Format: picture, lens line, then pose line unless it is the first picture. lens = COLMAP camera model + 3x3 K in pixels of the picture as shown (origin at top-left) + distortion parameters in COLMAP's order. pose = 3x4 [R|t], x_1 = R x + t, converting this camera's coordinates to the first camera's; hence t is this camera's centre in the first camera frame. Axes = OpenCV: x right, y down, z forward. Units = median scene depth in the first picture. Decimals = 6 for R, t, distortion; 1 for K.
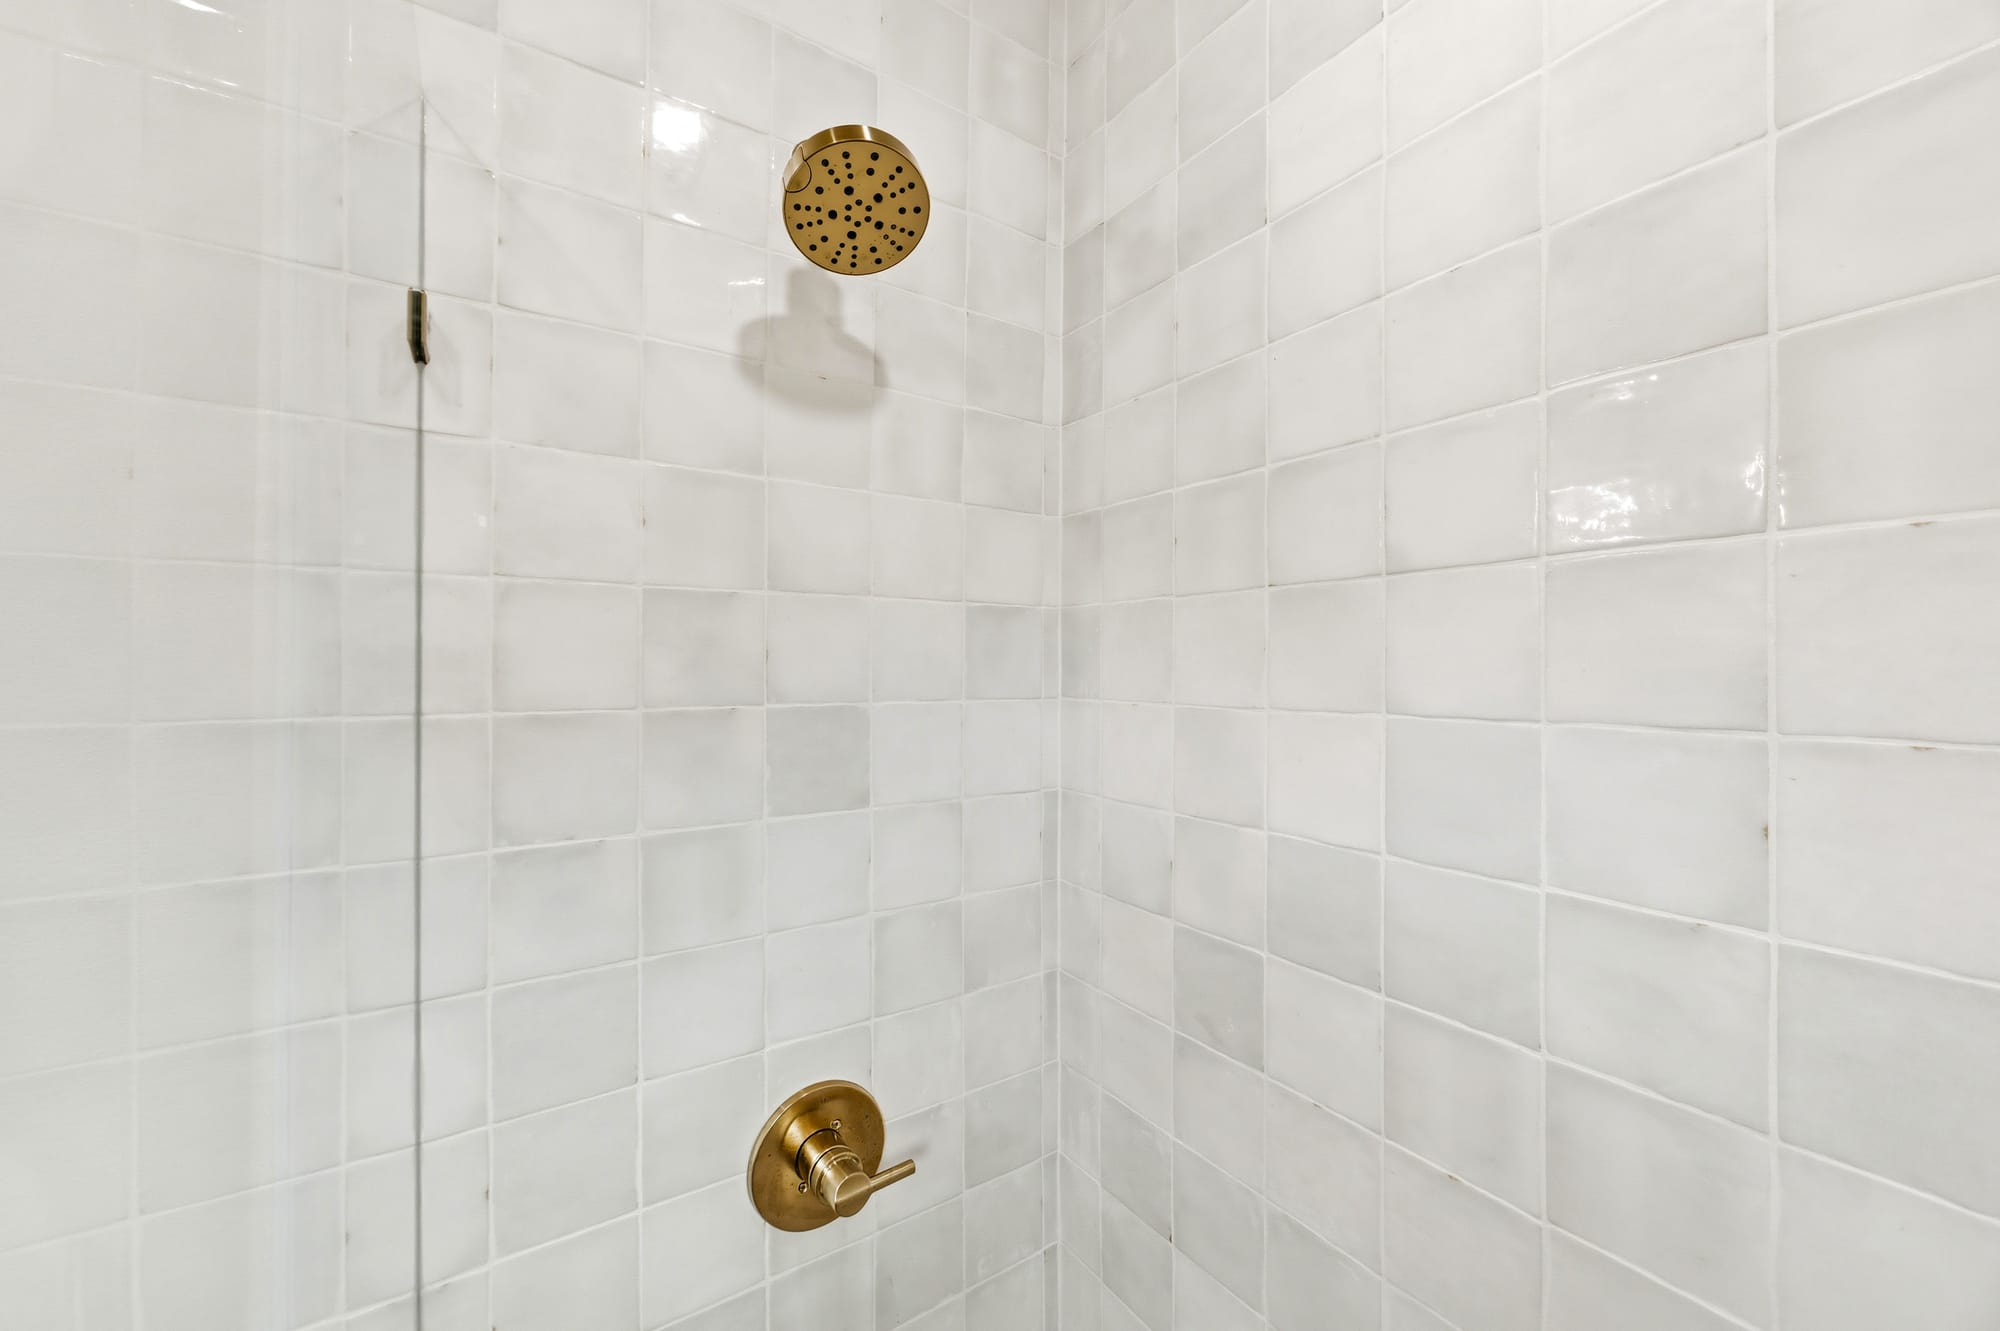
lens RADIAL K [[782.0, 0, 1008.6], [0, 782.0, 669.1], [0, 0, 1]] dist [-0.000429, -0.001044]
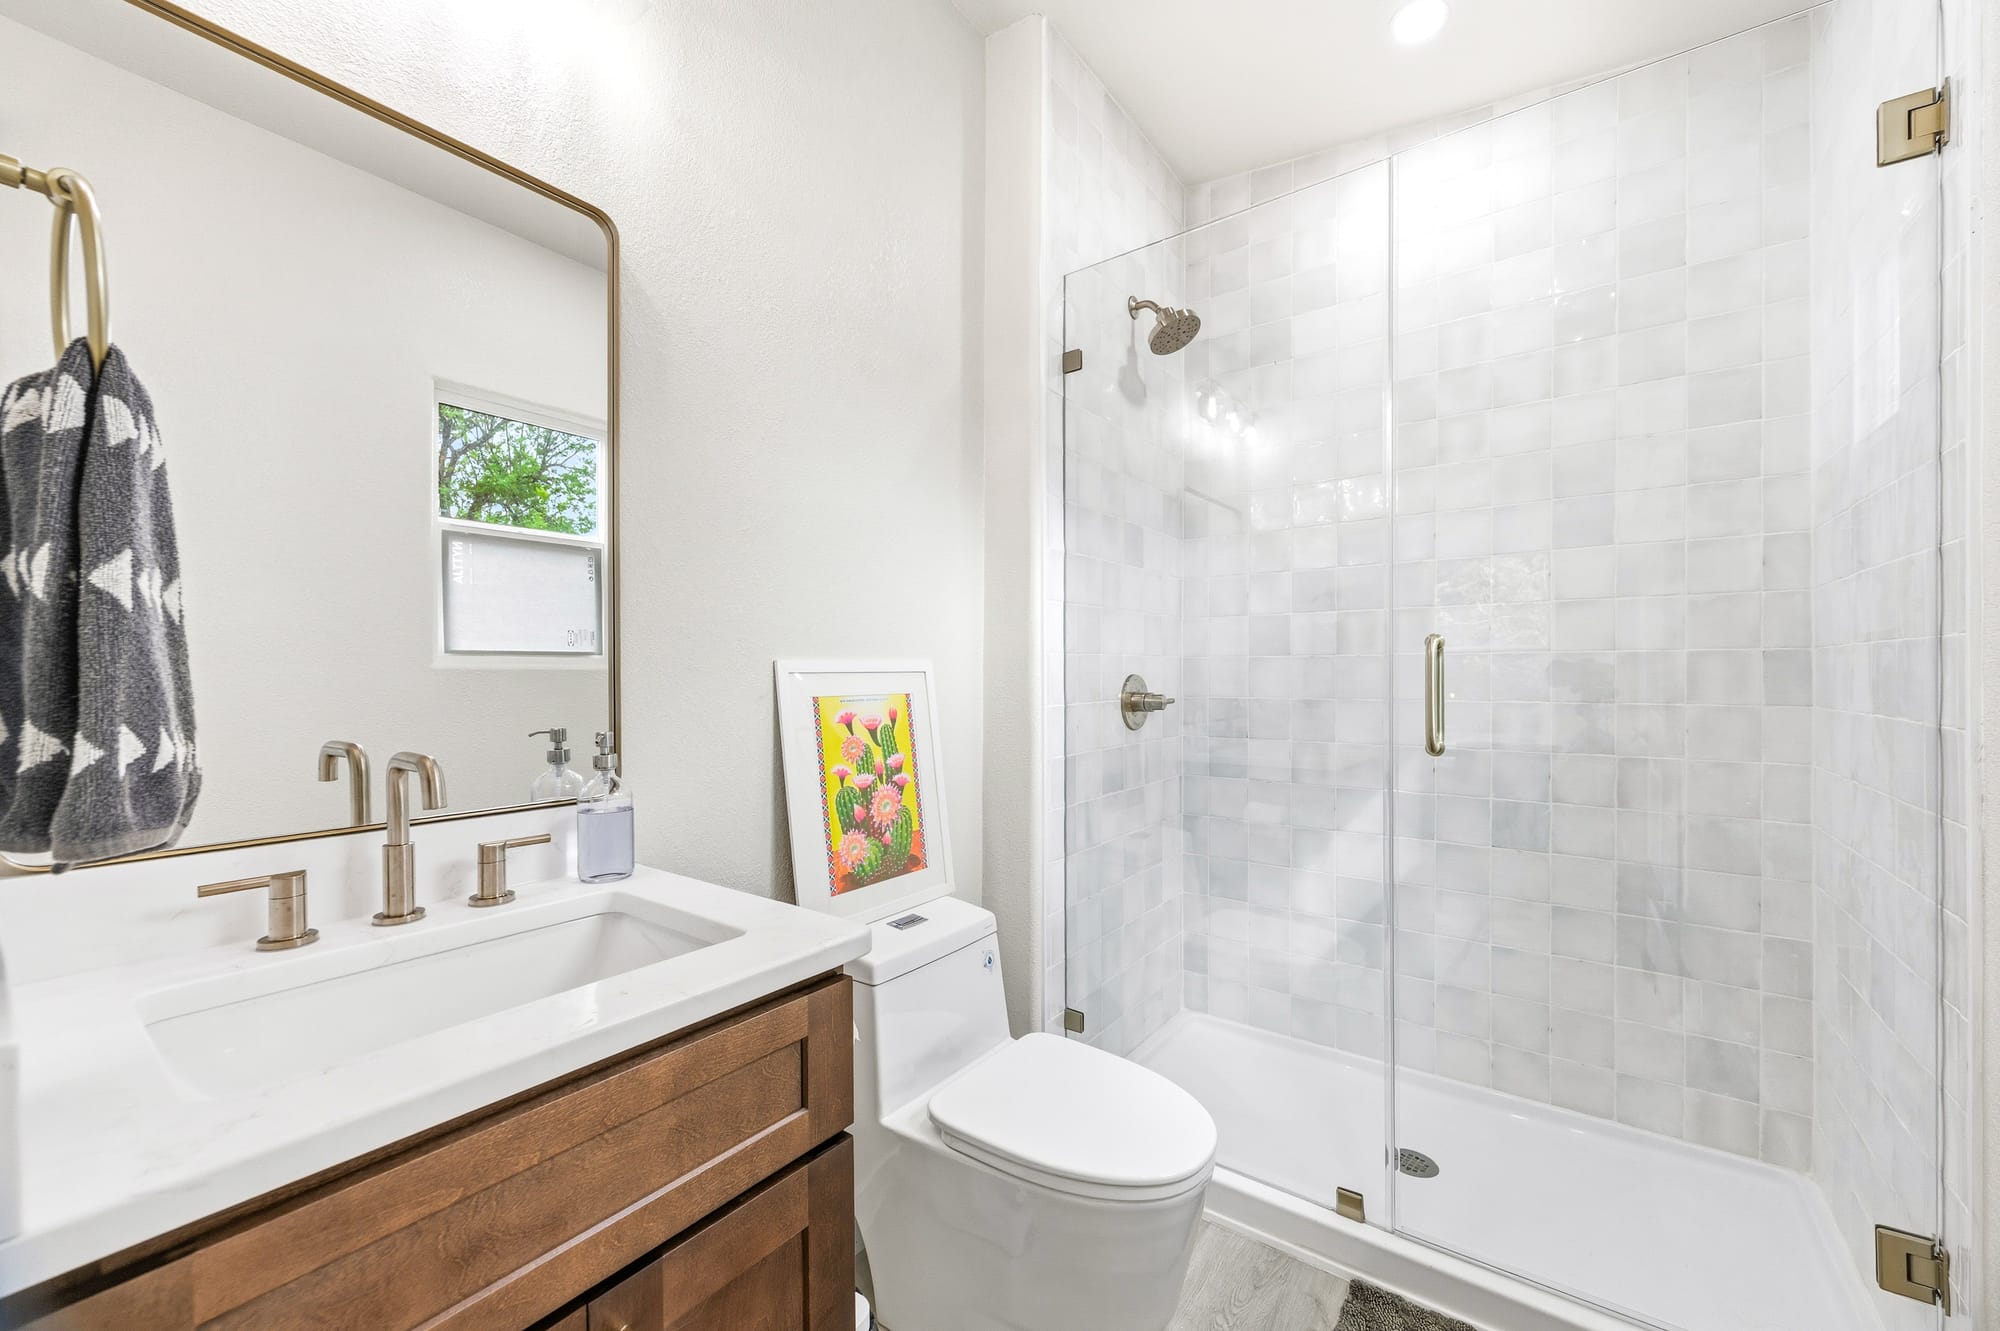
lens RADIAL K [[782.0, 0, 1008.6], [0, 782.0, 669.1], [0, 0, 1]] dist [-0.000429, -0.001044]
pose [[0.937218, -0.000204, 0.348744, -1.644478], [0.002110, 0.999985, -0.005087, 0.584628], [-0.348738, 0.005503, 0.937204, -1.327503]]
